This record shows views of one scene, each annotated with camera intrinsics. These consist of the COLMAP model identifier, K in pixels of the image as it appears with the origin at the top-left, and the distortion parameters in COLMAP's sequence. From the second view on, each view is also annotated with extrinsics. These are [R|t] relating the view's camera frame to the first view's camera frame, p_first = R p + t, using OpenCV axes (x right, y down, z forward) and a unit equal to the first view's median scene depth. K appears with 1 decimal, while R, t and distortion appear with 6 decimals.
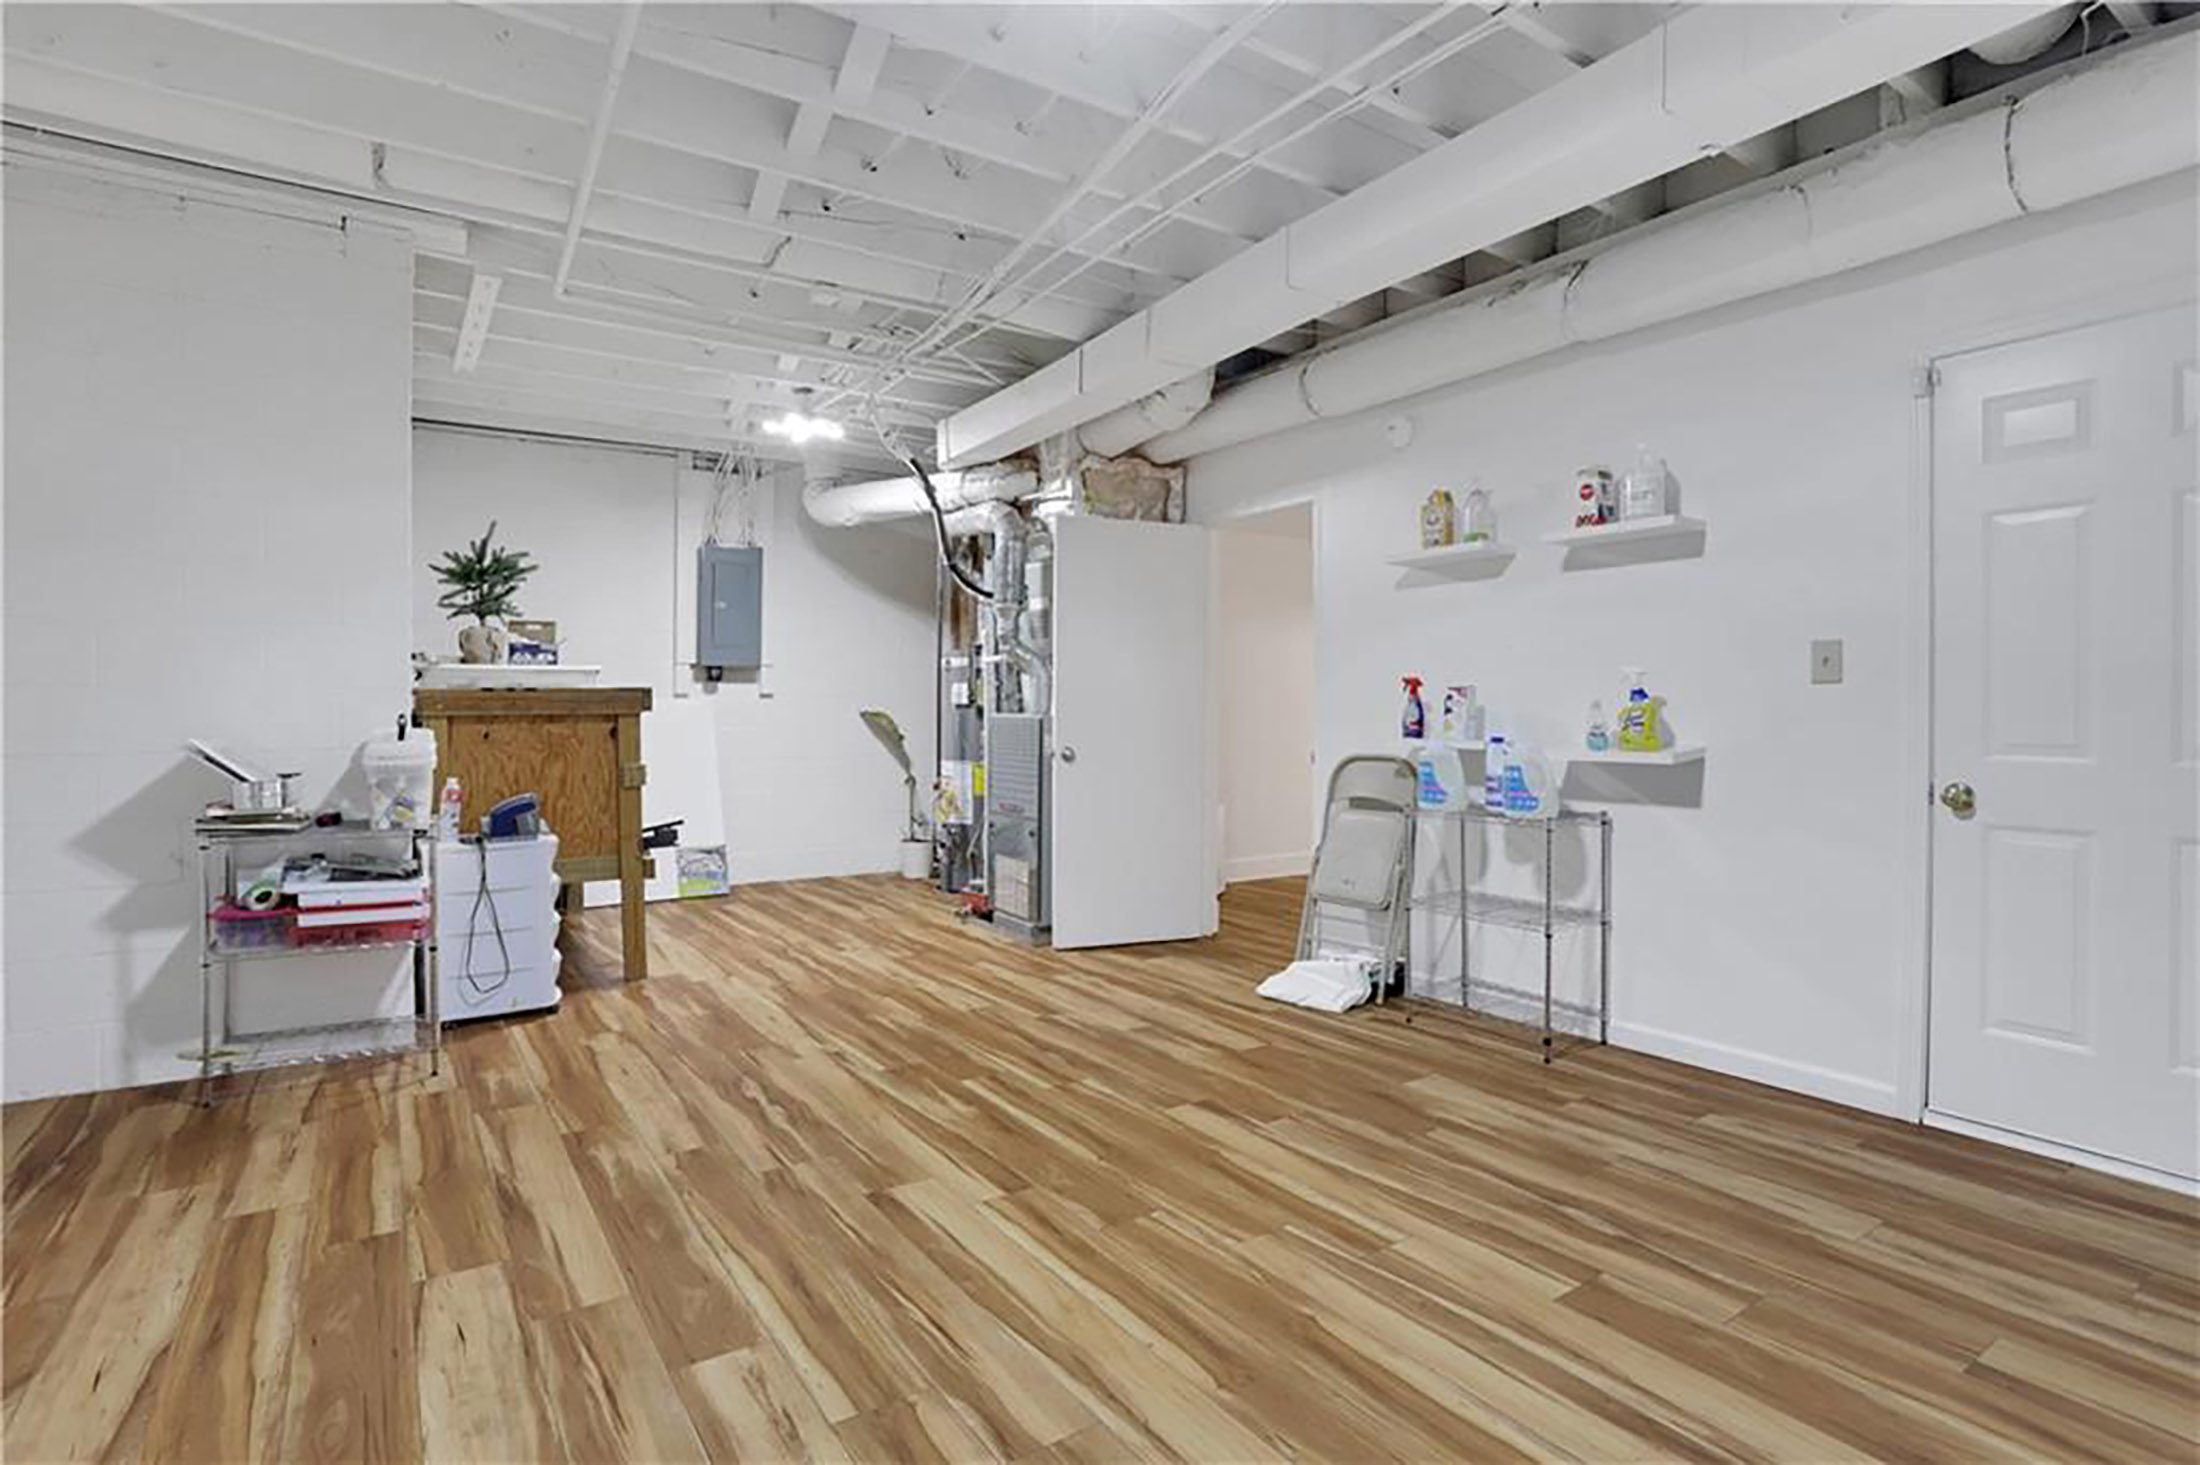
lens RADIAL K [[1093.2, 0, 1076.3], [0, 1093.2, 713.7], [0, 0, 1]] dist [-0.067080, 0.034688]
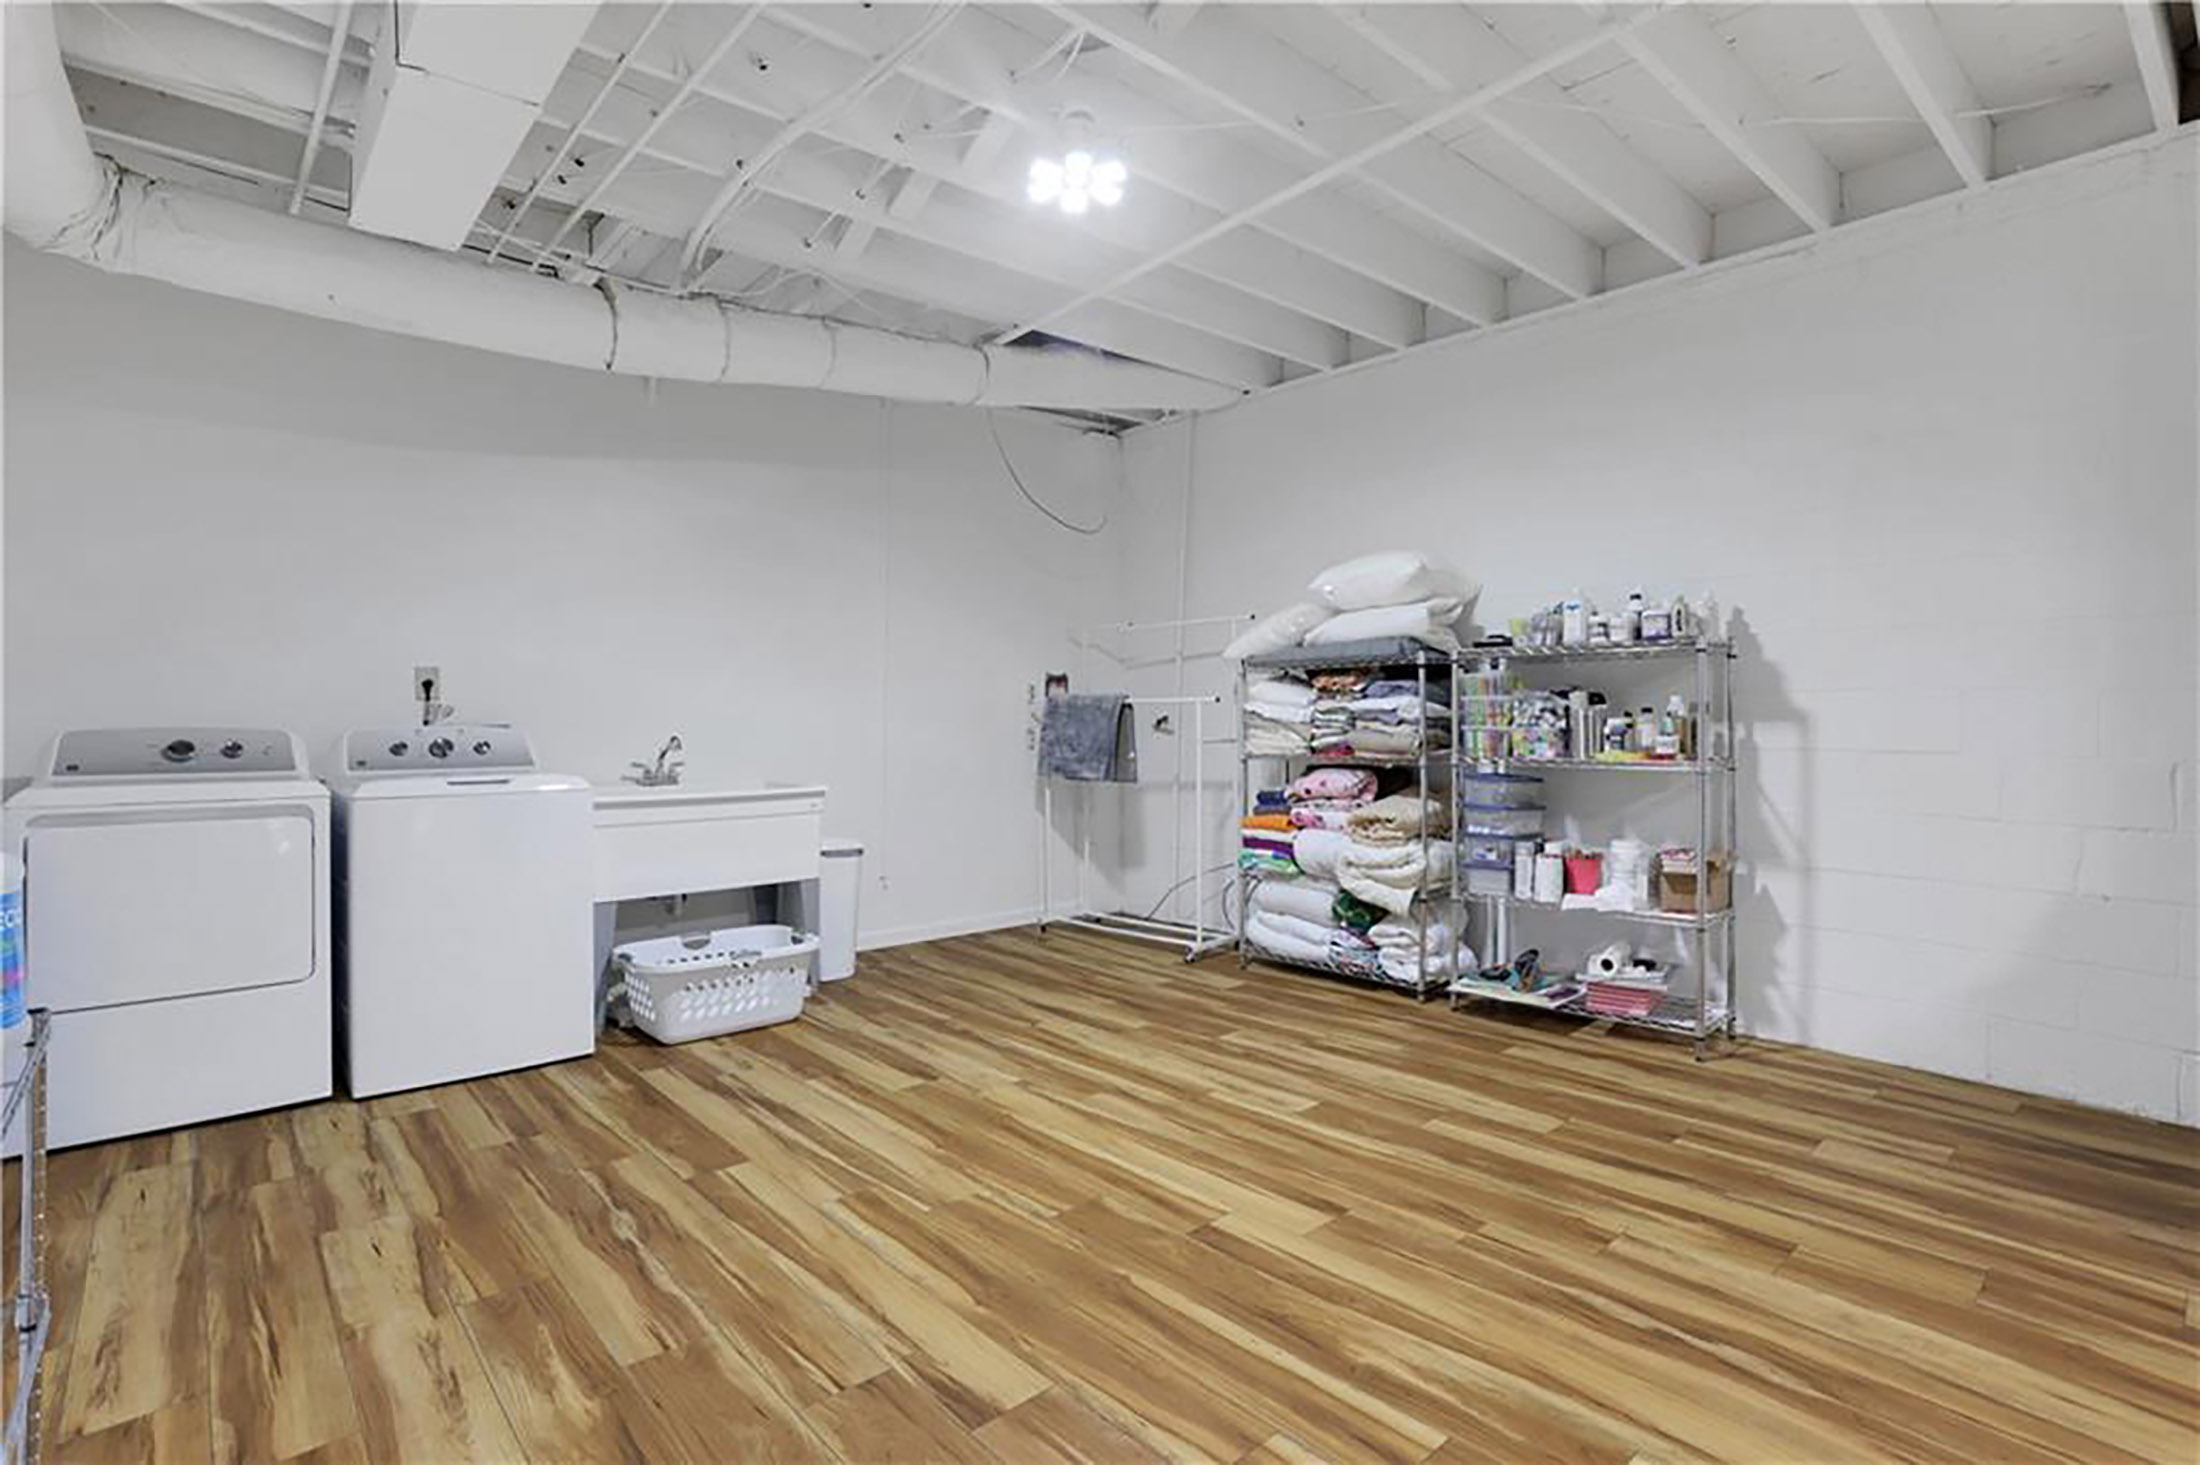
lens RADIAL K [[1093.2, 0, 1076.3], [0, 1093.2, 713.7], [0, 0, 1]] dist [-0.067080, 0.034688]
pose [[-0.992610, 0.004020, -0.121278, 0.176643], [0.003829, 0.999991, 0.001806, -0.008149], [0.121284, 0.001329, -0.992617, 2.047086]]
